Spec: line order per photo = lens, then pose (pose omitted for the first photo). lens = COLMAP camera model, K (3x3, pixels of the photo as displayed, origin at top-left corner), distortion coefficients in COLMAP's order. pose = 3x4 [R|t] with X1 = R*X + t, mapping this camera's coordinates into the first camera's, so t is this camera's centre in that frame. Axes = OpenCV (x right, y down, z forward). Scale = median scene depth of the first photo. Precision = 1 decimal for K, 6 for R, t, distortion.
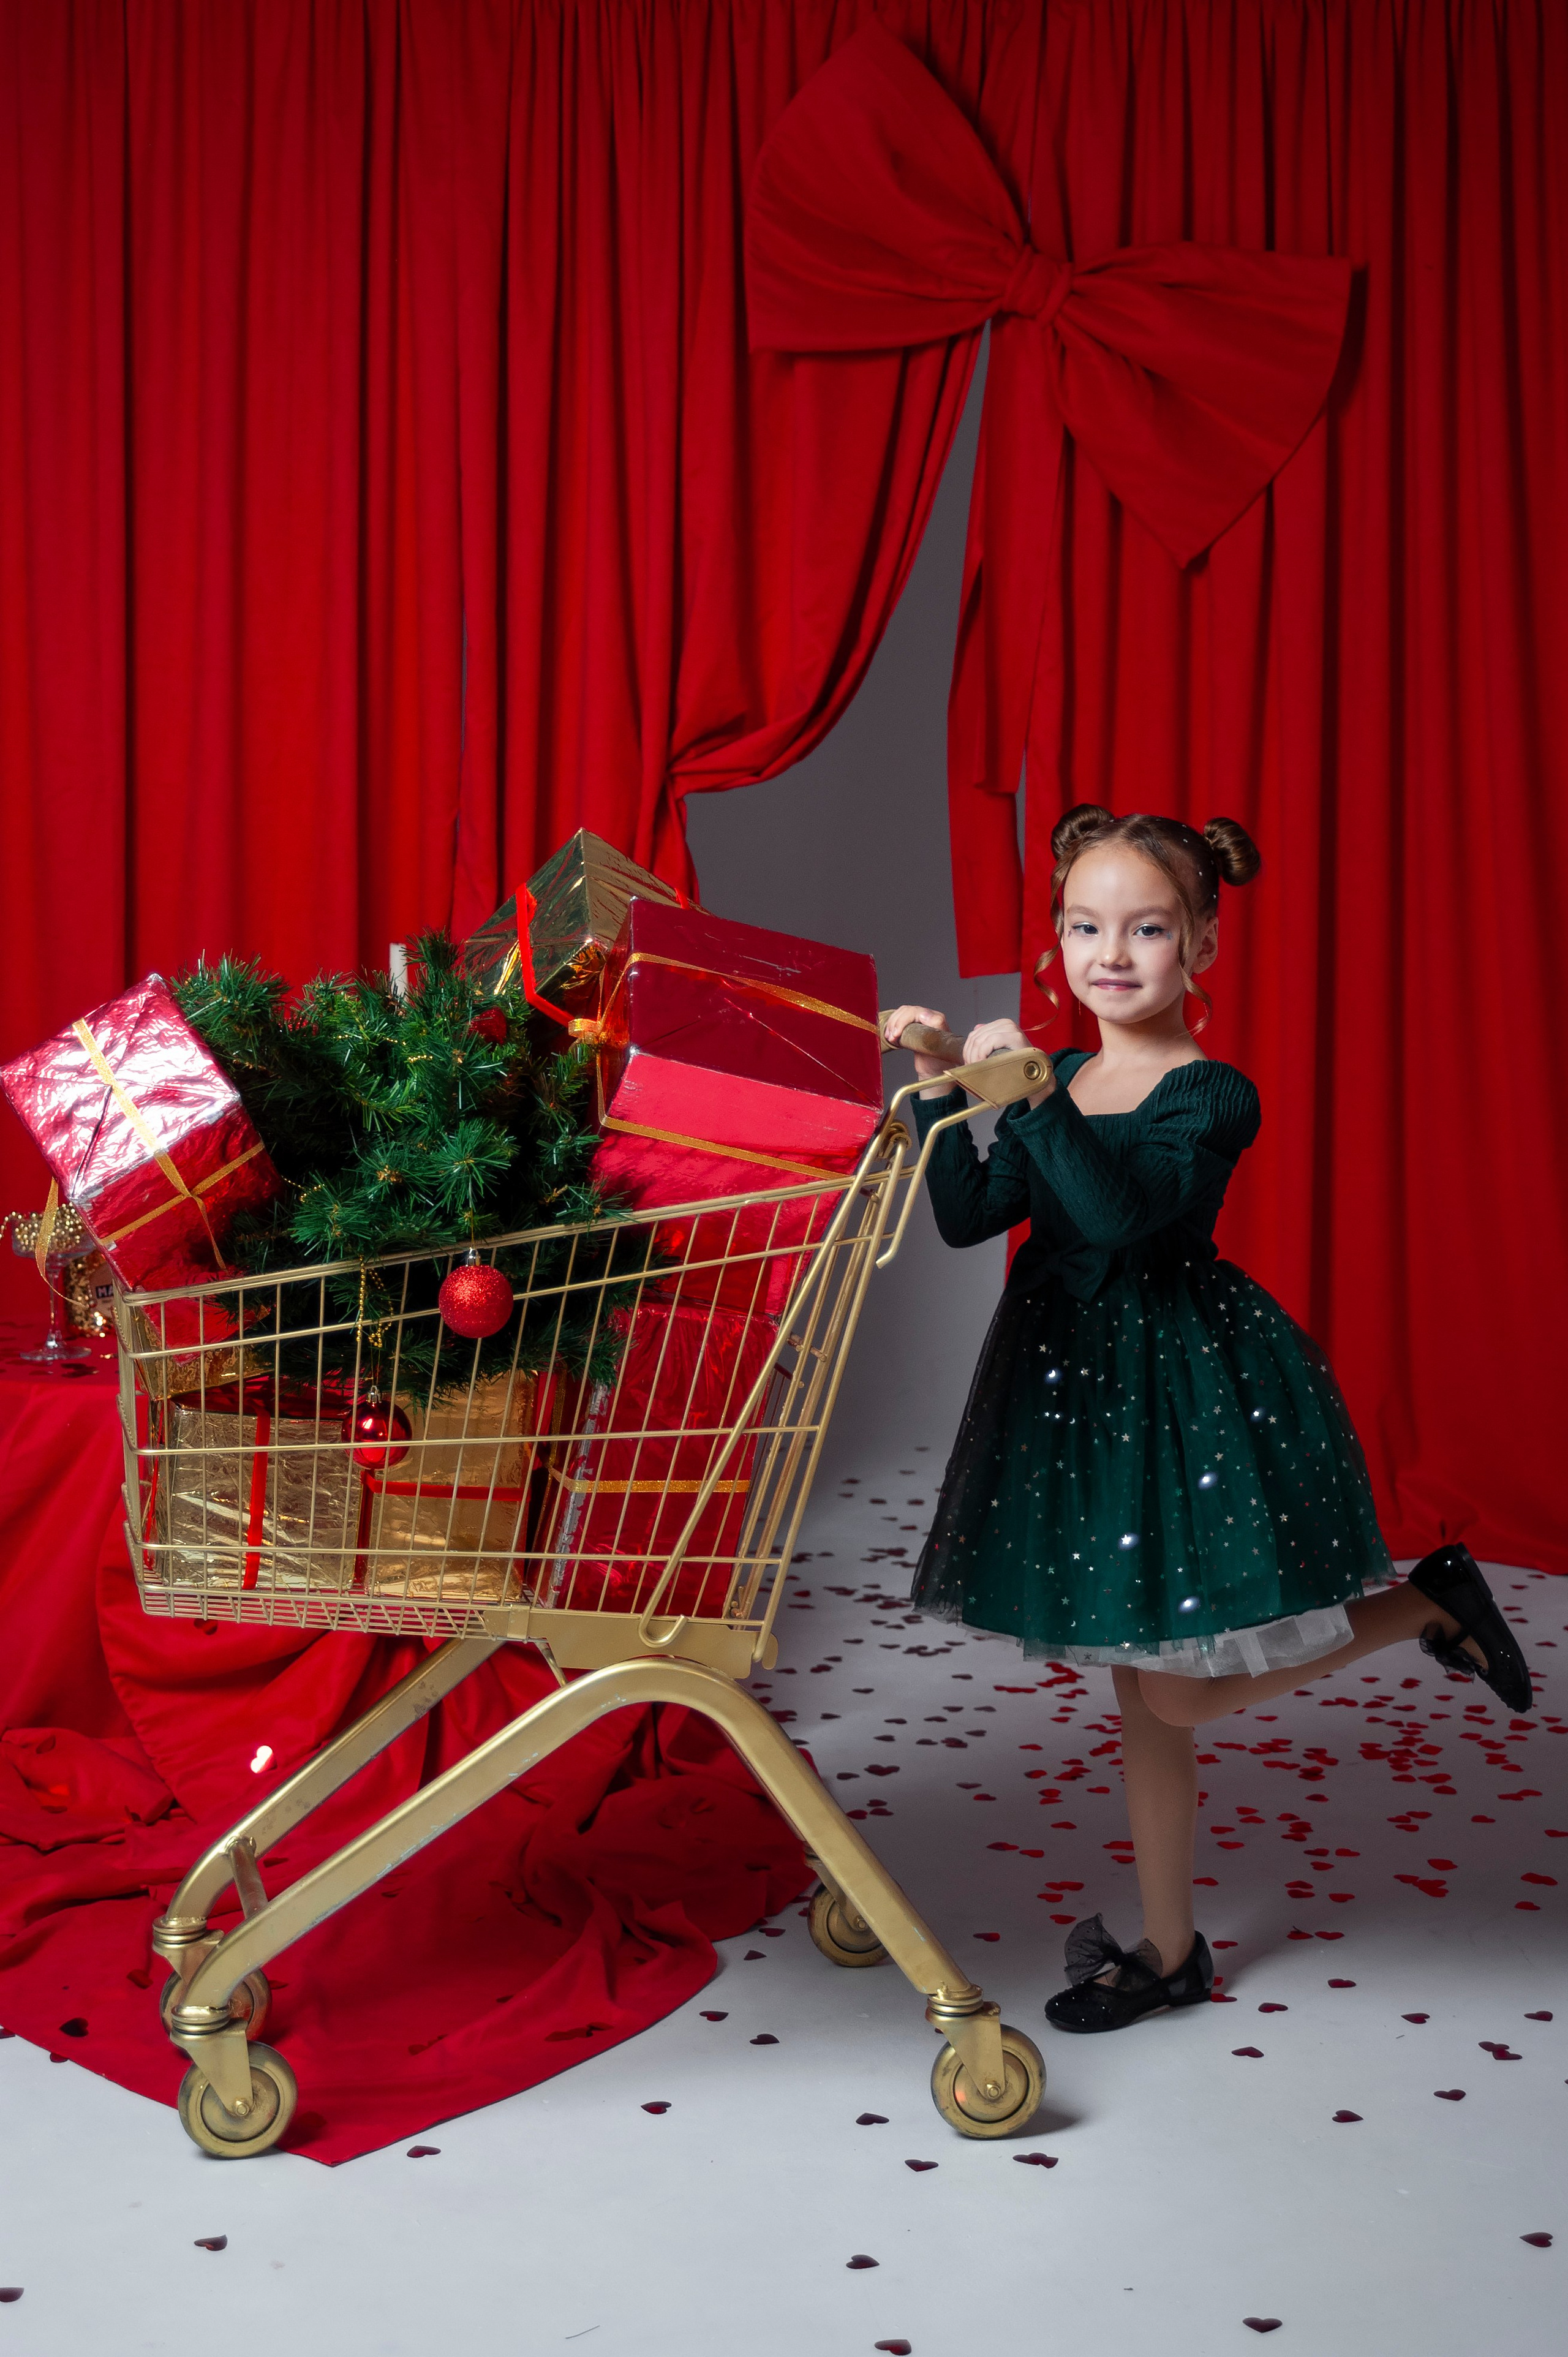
lens RADIAL K [[3434.4, 0, 819.5], [0, 3434.4, 1075.5], [0, 0, 1]] dist [-0.036972, 0.012457]
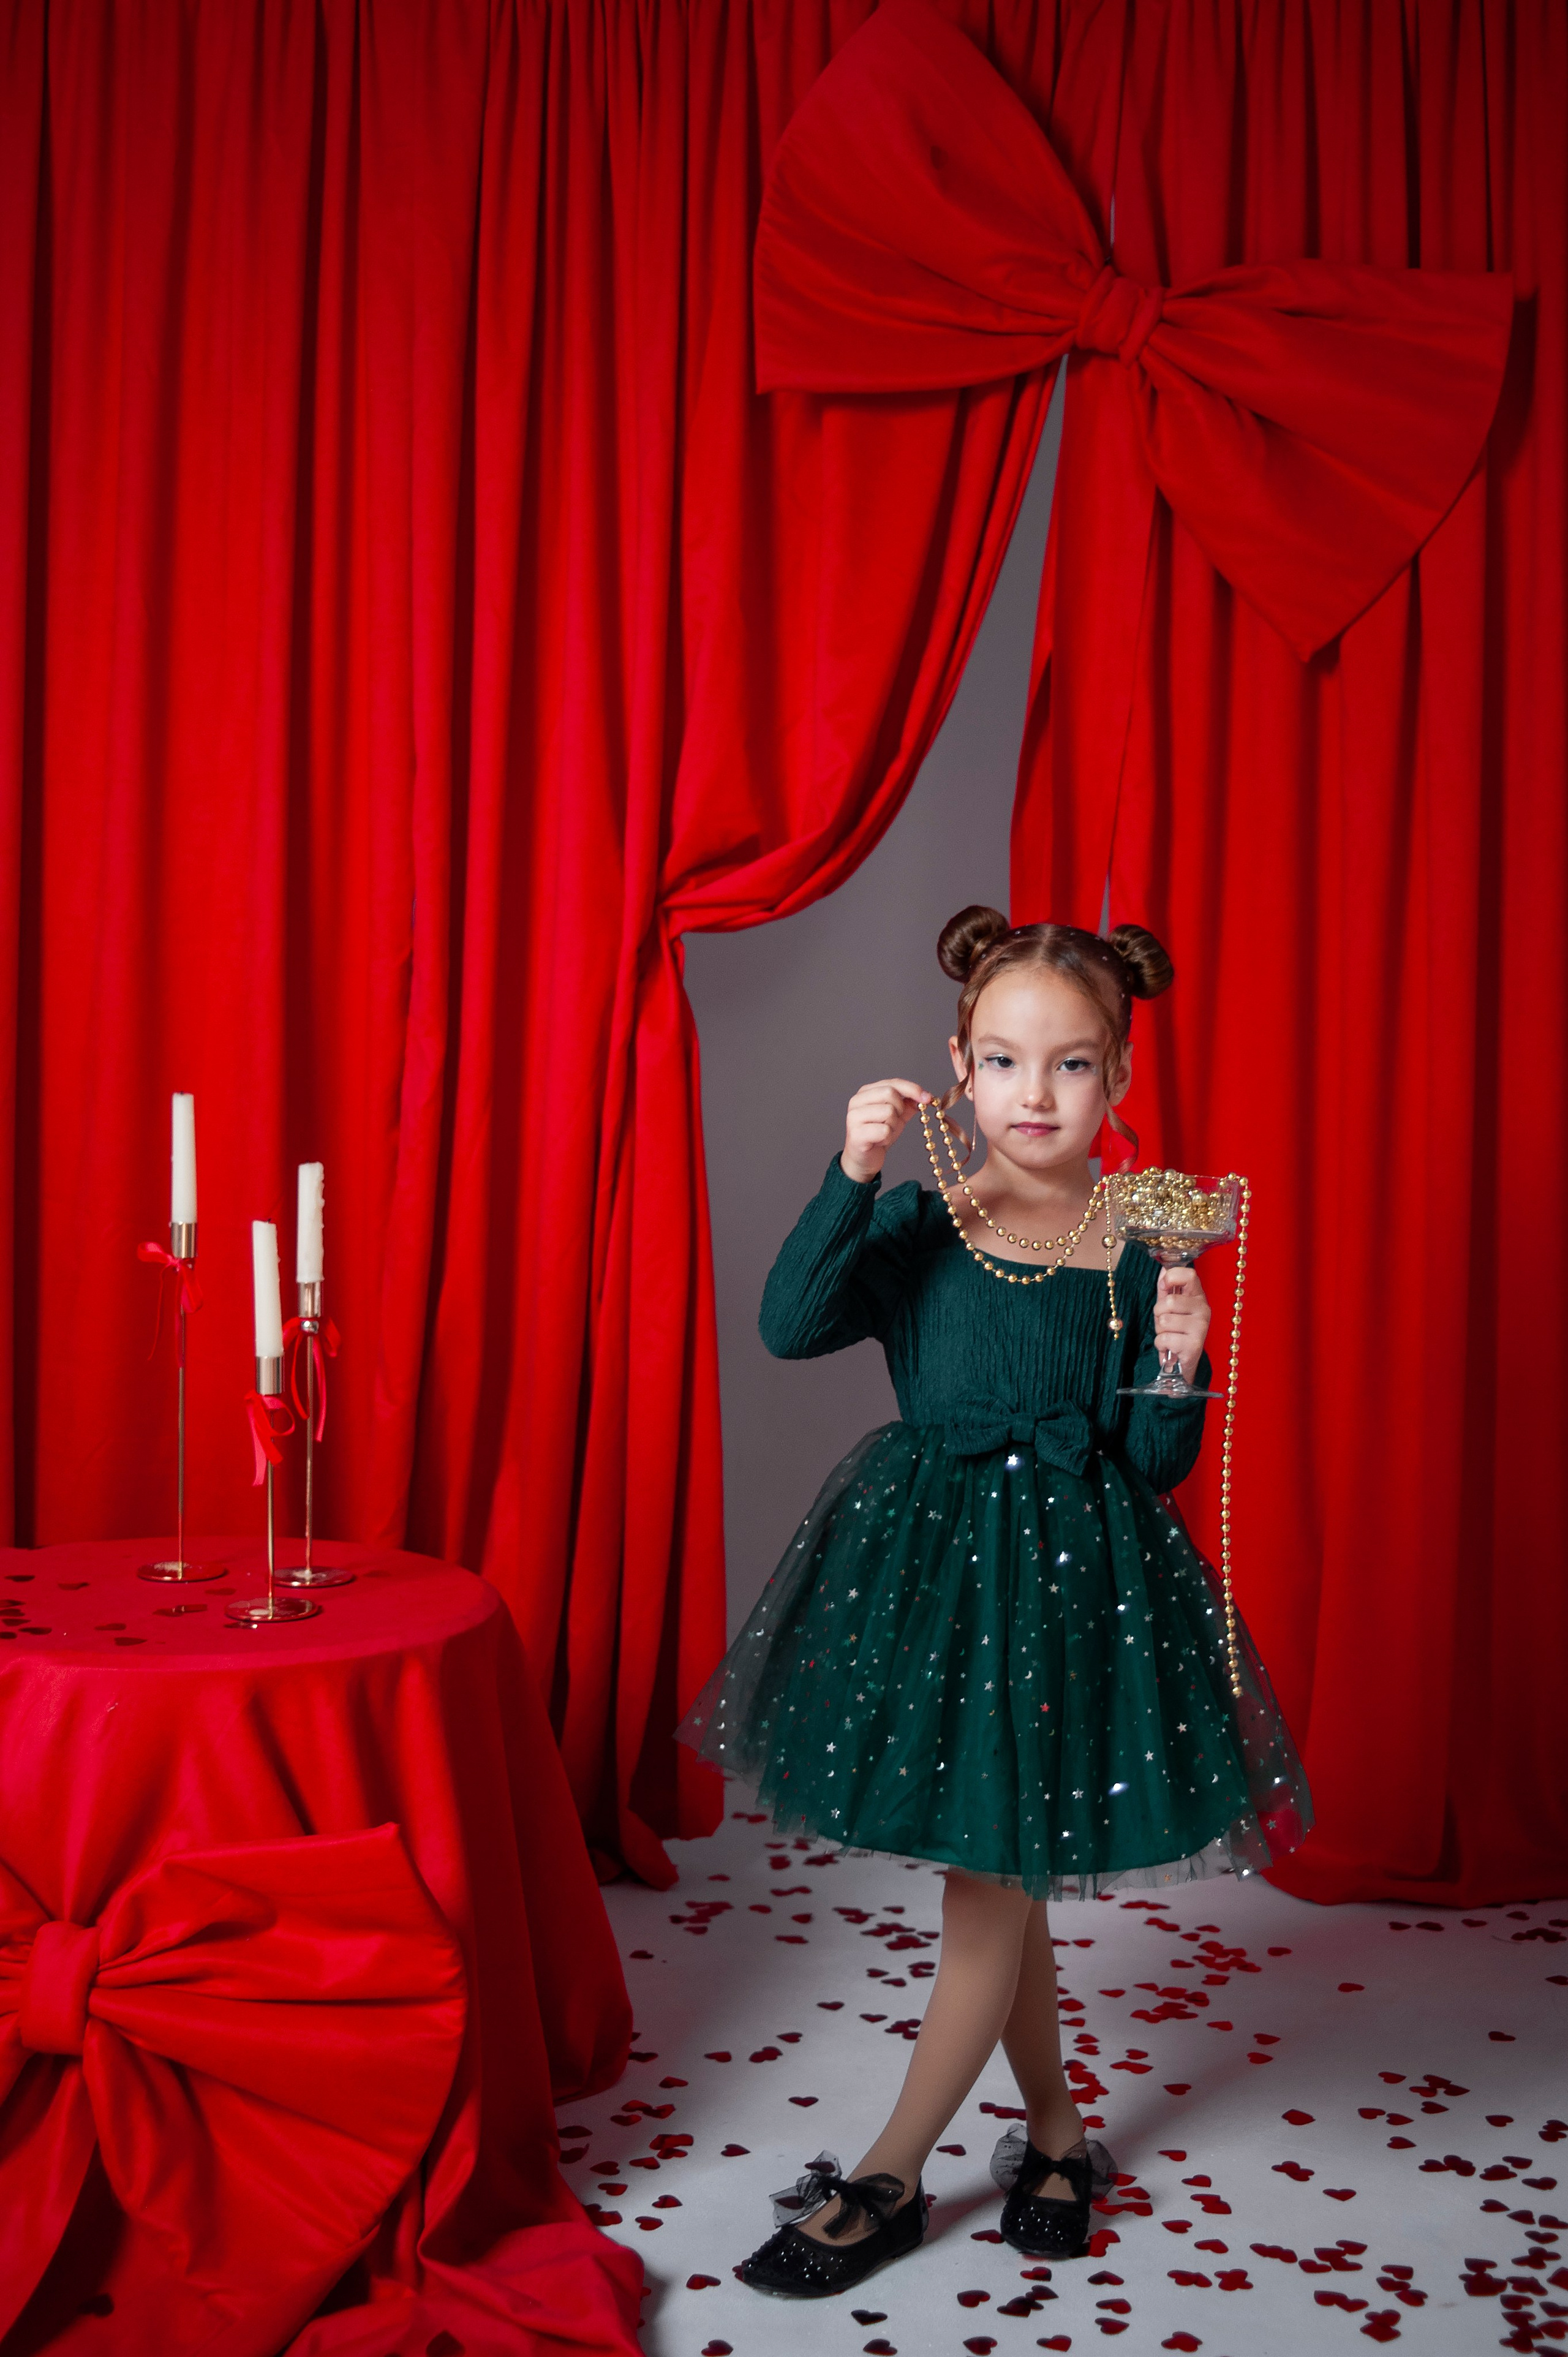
lens RADIAL K [[2599.8, 0, 793.2], [0, 2599.8, 1168.2], [0, 0, 1]] dist [-0.104731, 0.037271]
pose [[0.987787, 0.015206, -0.155066, 0.103428], [-0.021409, 0.999033, -0.038410, -0.002774], [0.154332, 0.041261, 0.987157, 0.480658]]
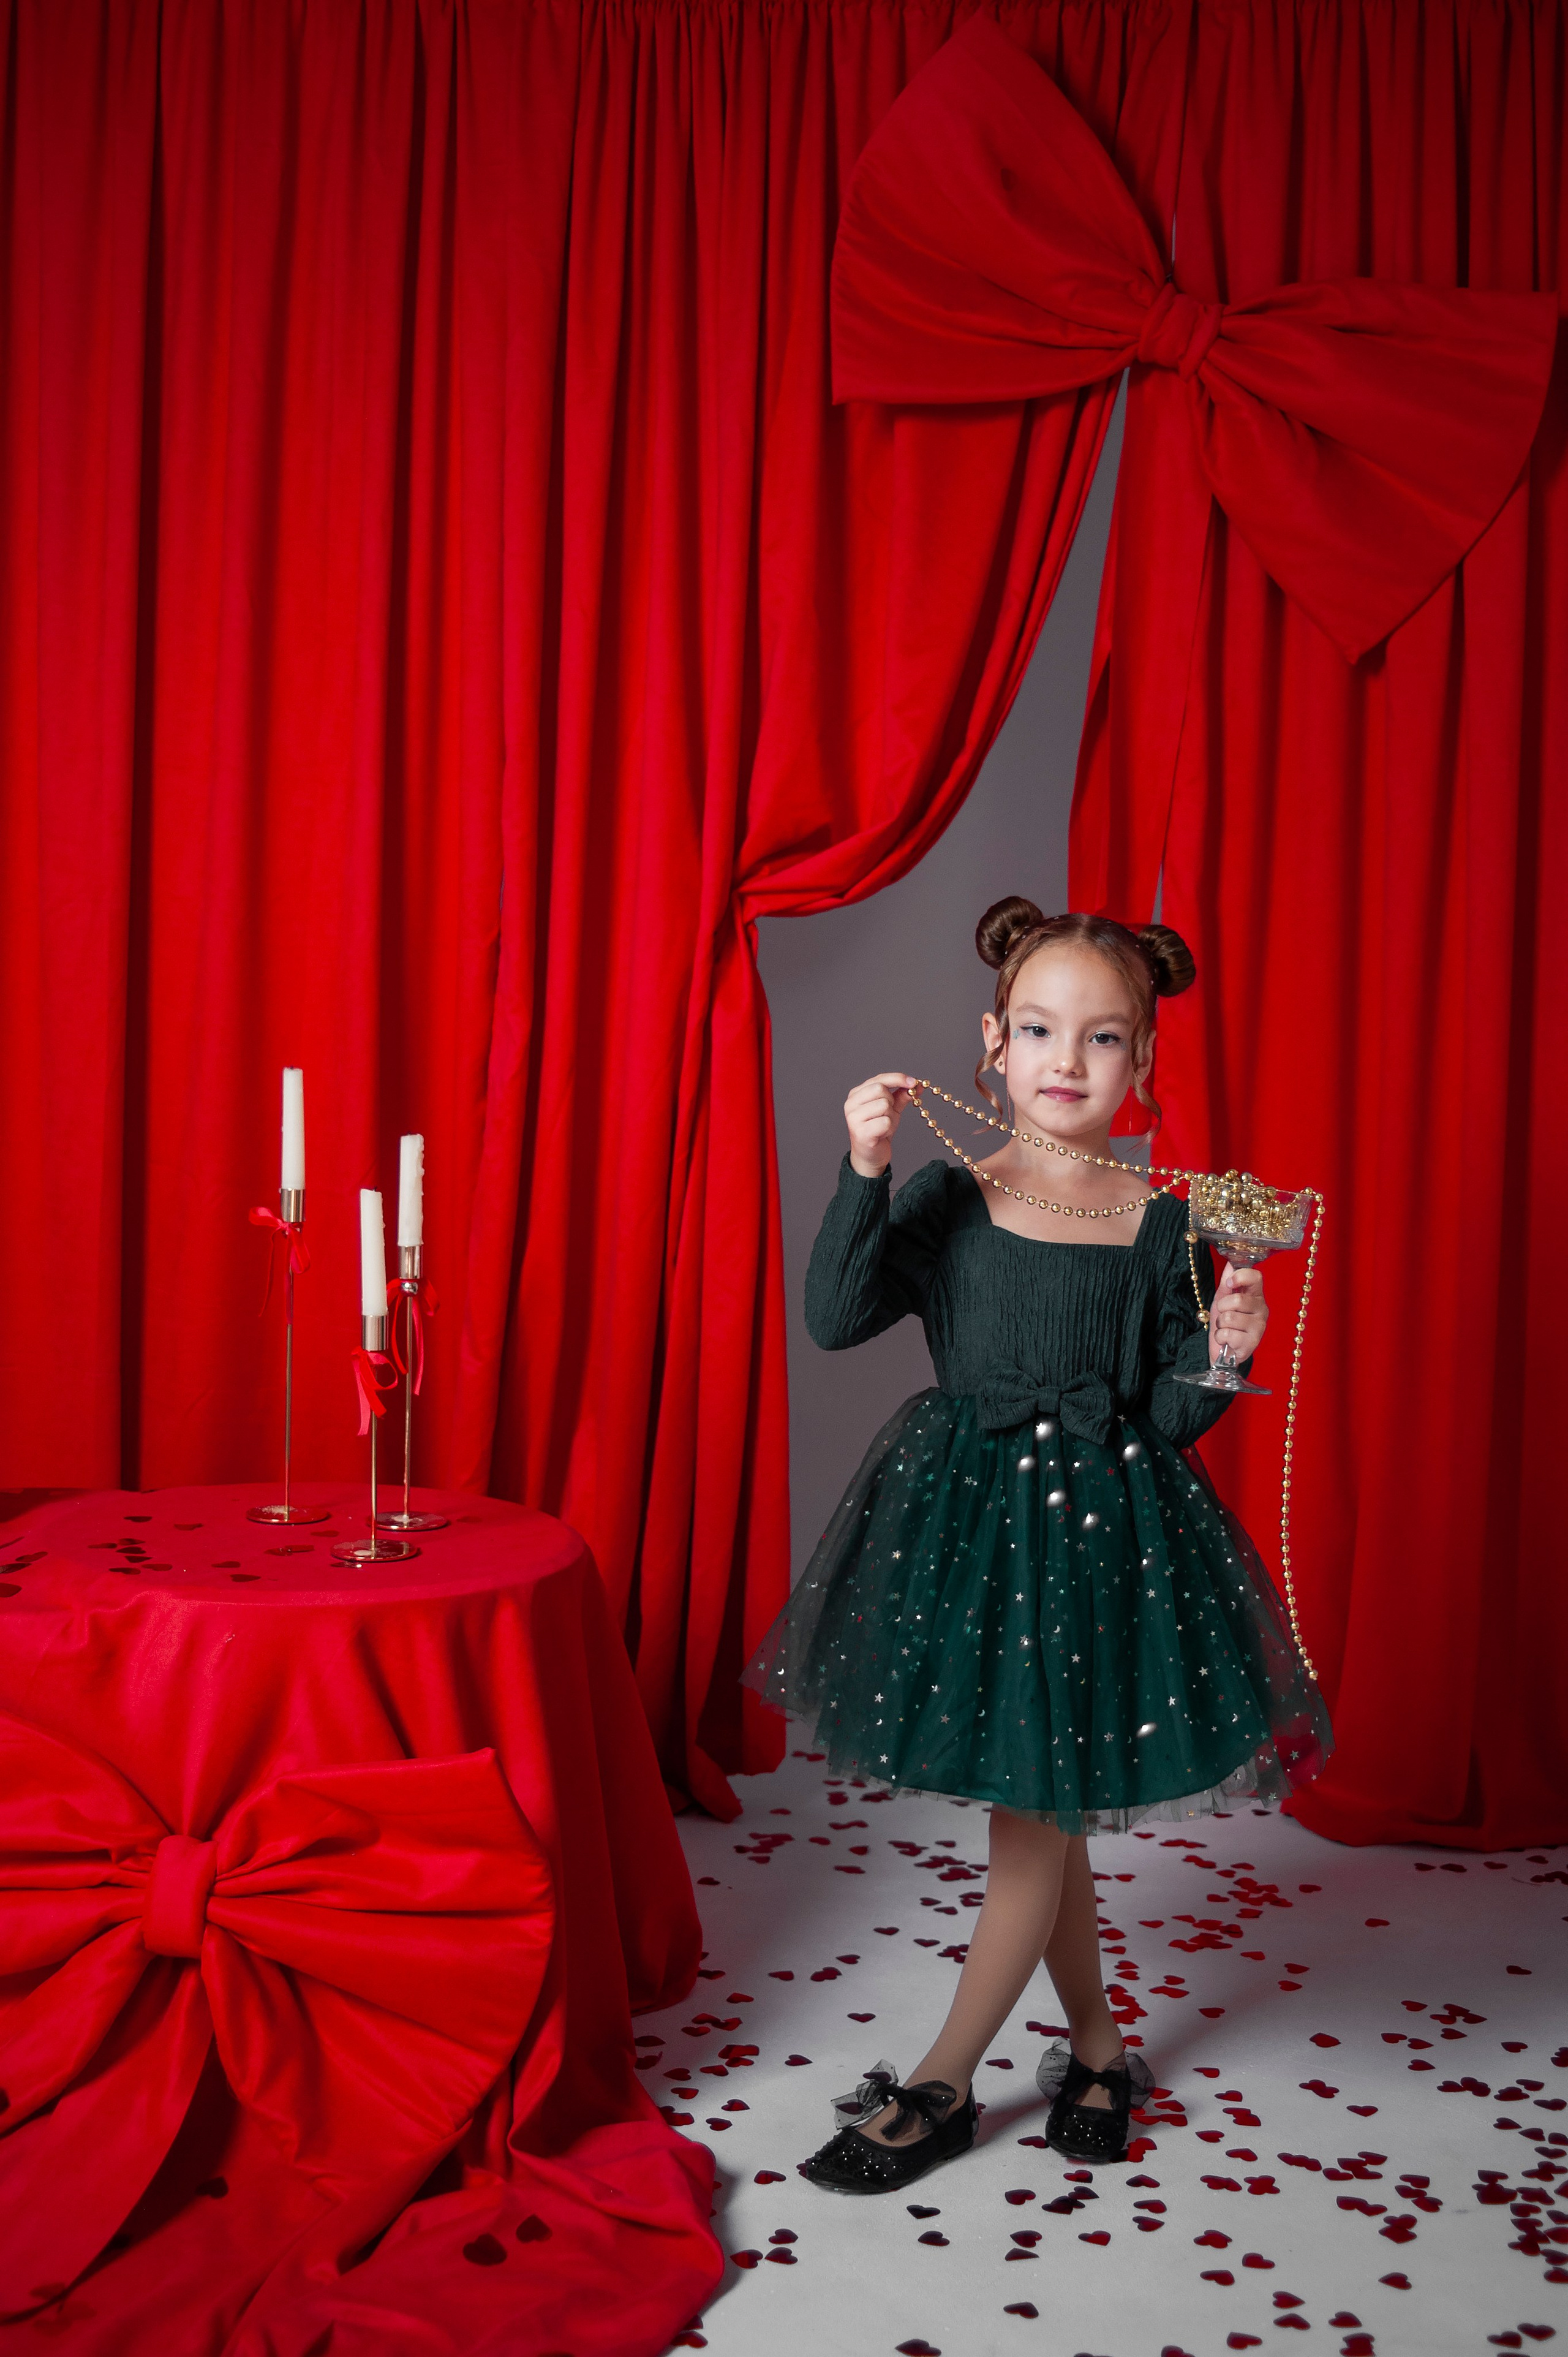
lens RADIAL K [[2570.1, 0, 784.0], [0, 2570.1, 1178.5], [0, 0, 1]] dist [-0.100714, 0.034276]
pose [[0.983788, 0.029449, -0.176901, 0.103381], [-0.033315, 0.999266, -0.018923, -0.004854], [0.176214, 0.024510, 0.984047, 0.447156]]
